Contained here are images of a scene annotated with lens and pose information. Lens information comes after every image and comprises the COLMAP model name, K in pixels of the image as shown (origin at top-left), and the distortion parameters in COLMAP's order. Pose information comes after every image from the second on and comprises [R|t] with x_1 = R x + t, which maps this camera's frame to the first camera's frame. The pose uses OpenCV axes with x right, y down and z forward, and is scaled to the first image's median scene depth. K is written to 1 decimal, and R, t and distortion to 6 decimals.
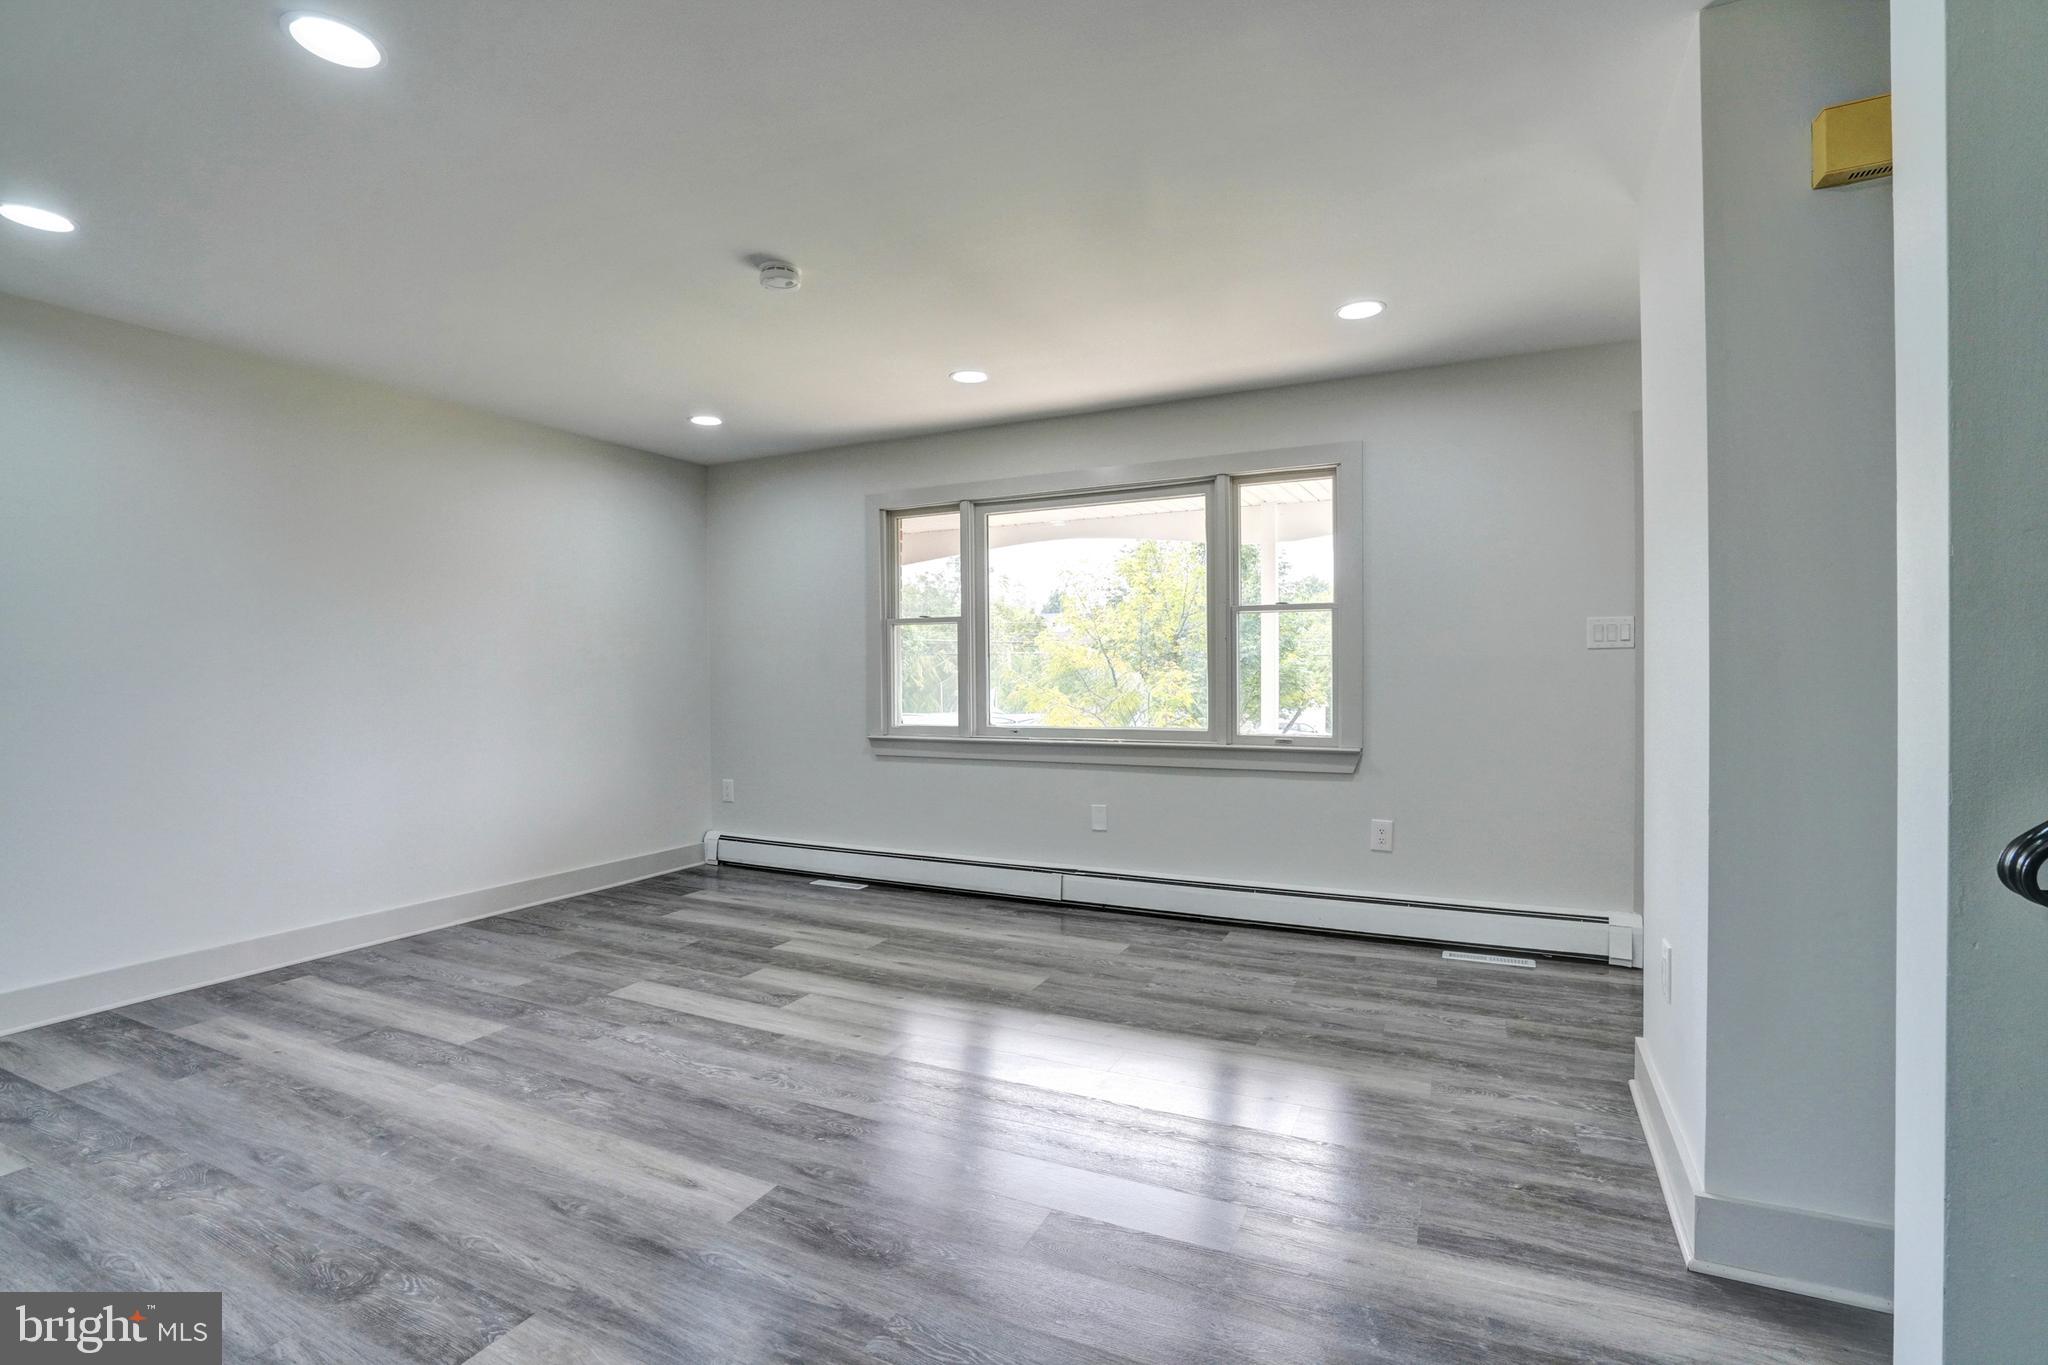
lens RADIAL K [[942.1, 0, 1024.7], [0, 942.1, 681.3], [0, 0, 1]] dist [-0.061385, 0.024750]
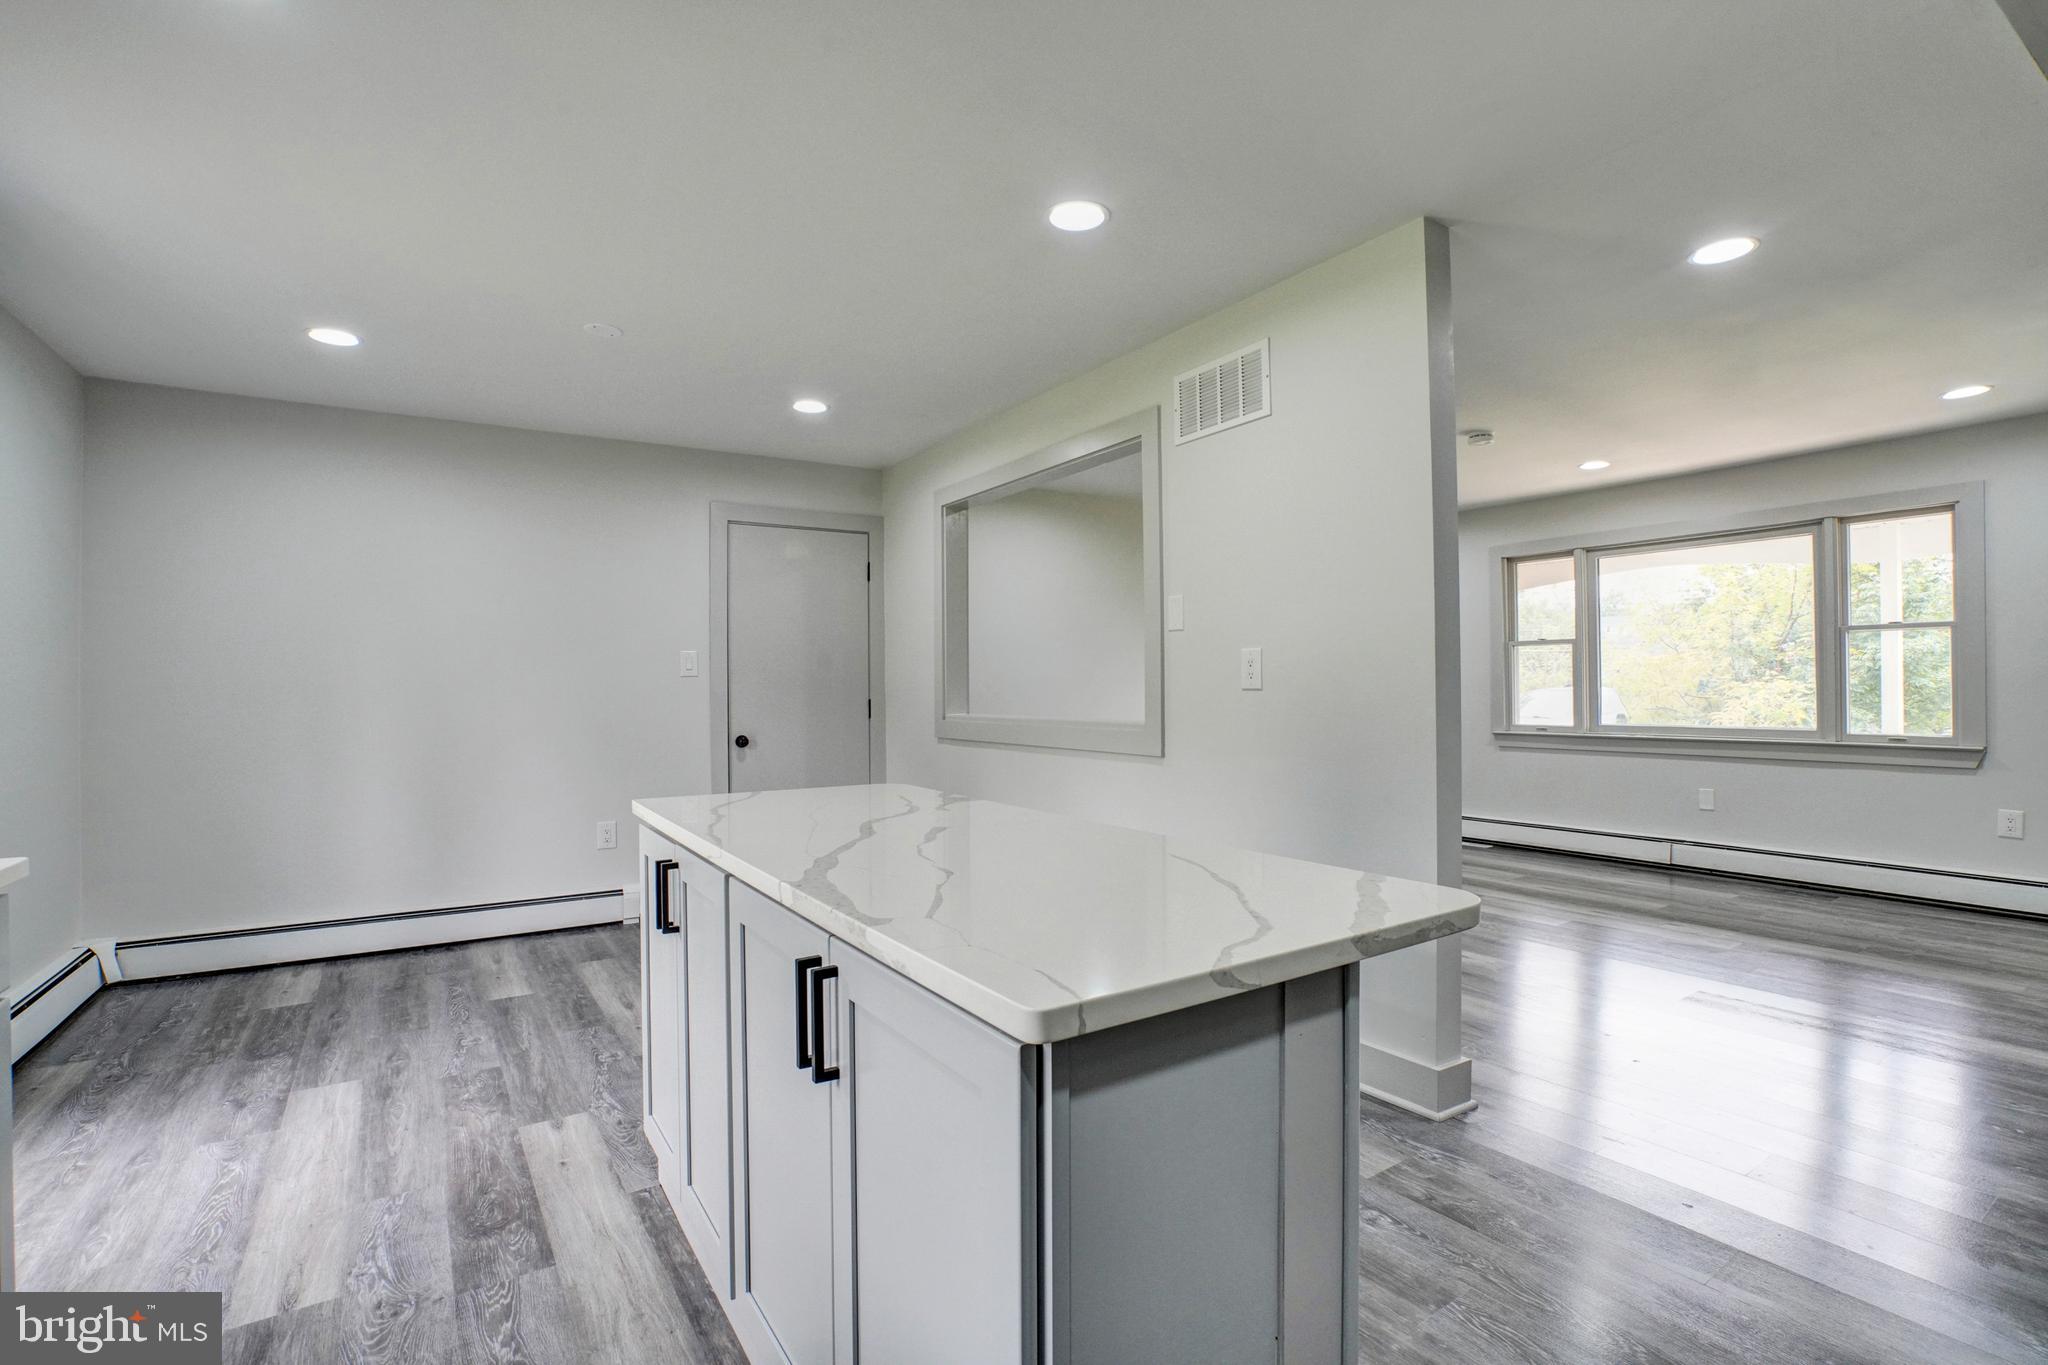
lens RADIAL K [[942.1, 0, 1024.7], [0, 942.1, 681.3], [0, 0, 1]] dist [-0.061385, 0.024750]
pose [[0.861941, -0.004216, -0.506991, -0.096922], [-0.002522, 0.999917, -0.012603, 0.008222], [0.507002, 0.012142, 0.861859, -0.583174]]
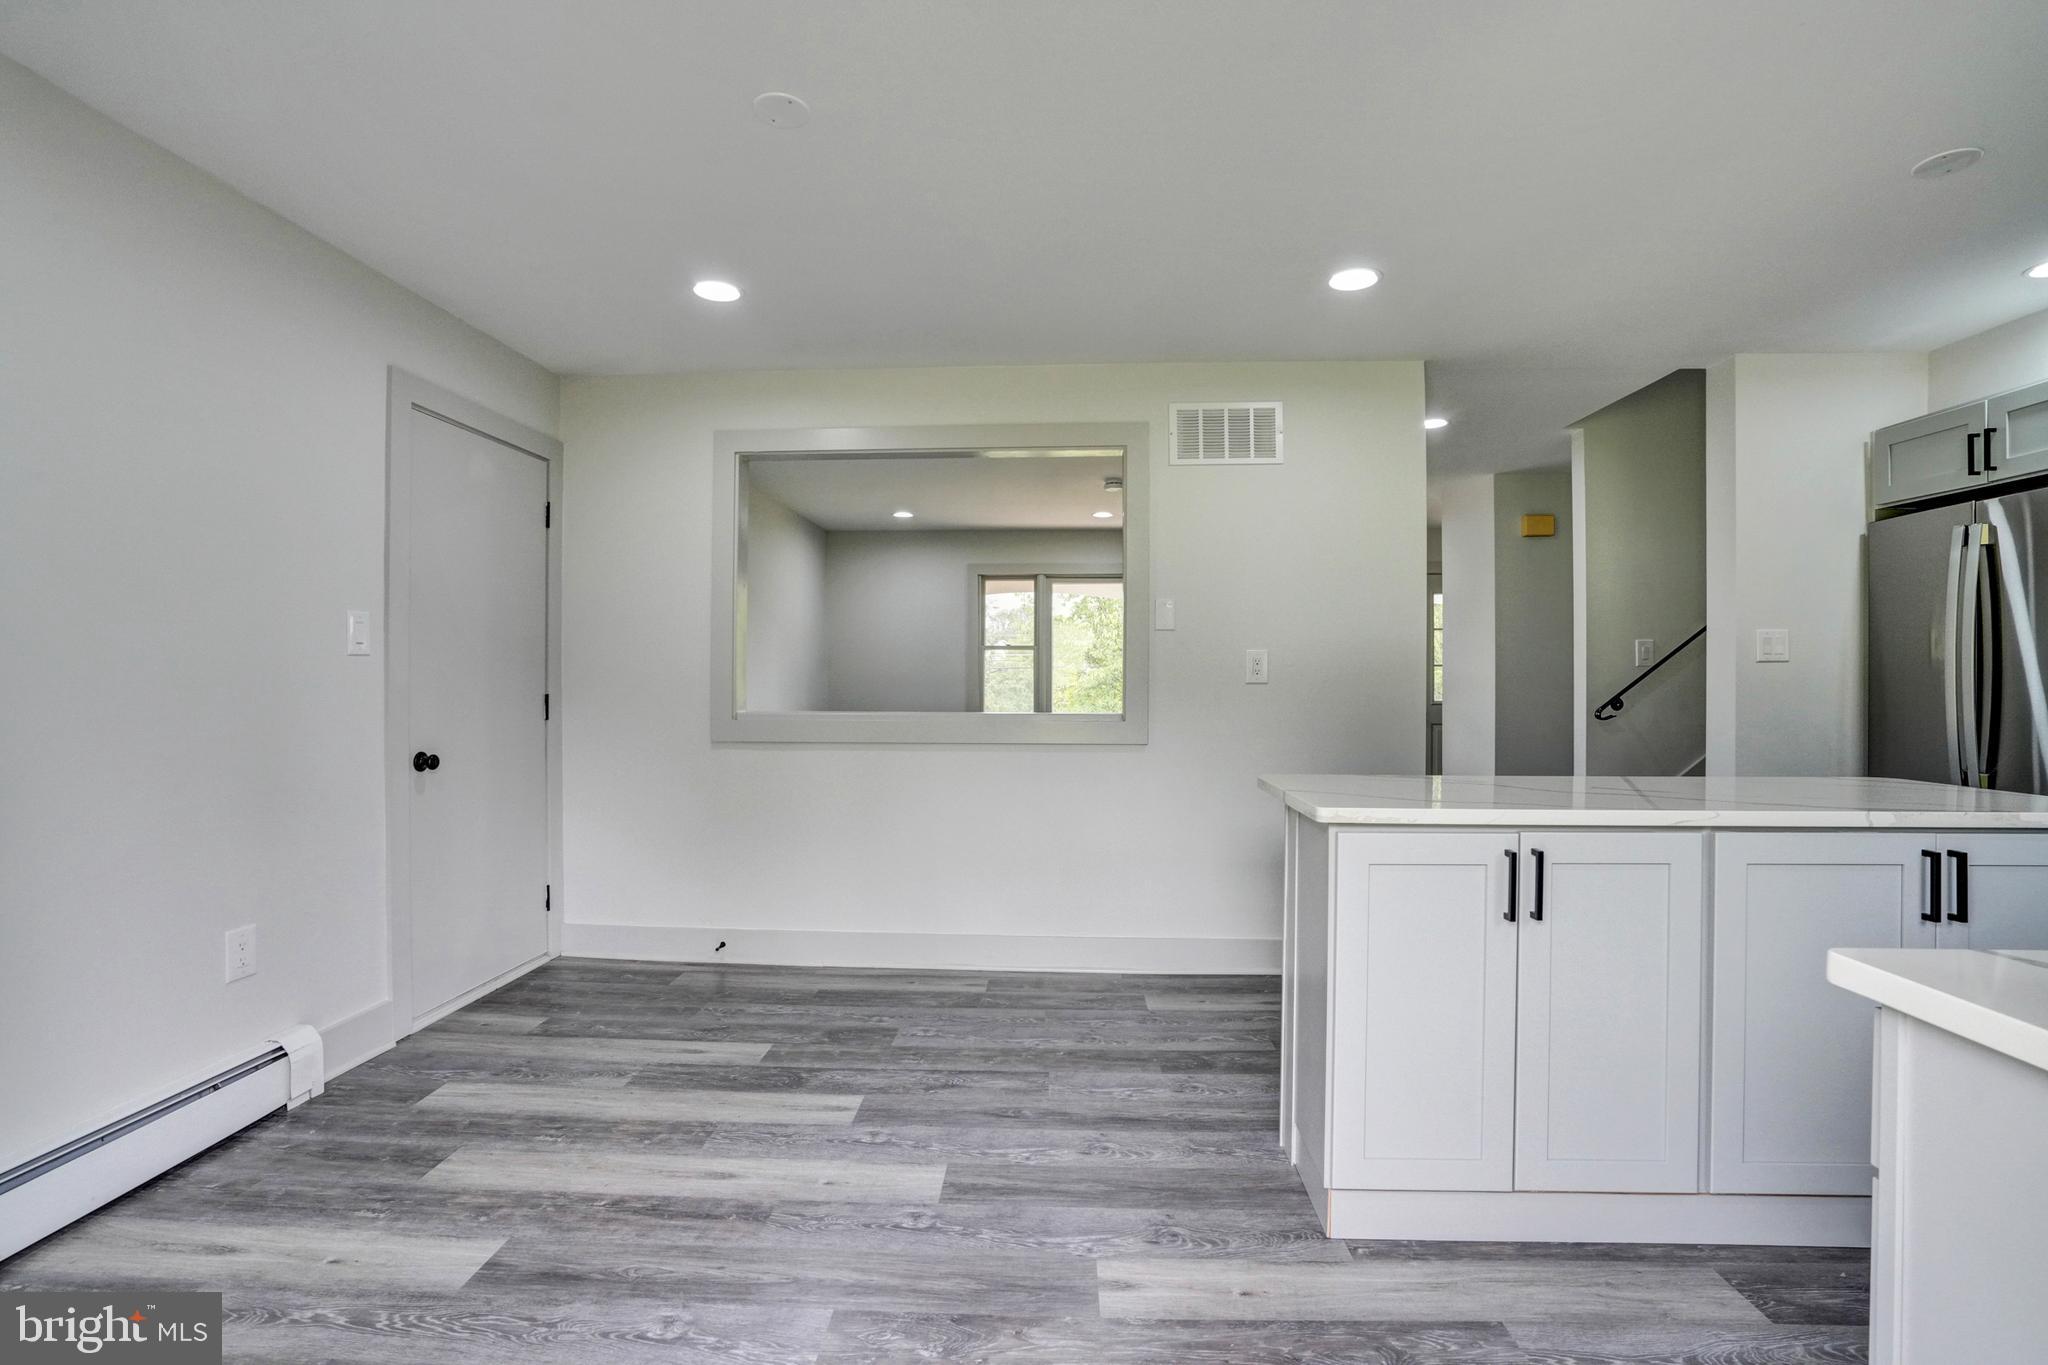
lens RADIAL K [[942.1, 0, 1024.7], [0, 942.1, 681.3], [0, 0, 1]] dist [-0.061385, 0.024750]
pose [[0.918458, 0.007305, 0.395451, -0.919083], [-0.002933, 0.999928, -0.011658, 0.014359], [-0.395507, 0.009548, 0.918413, -0.597590]]
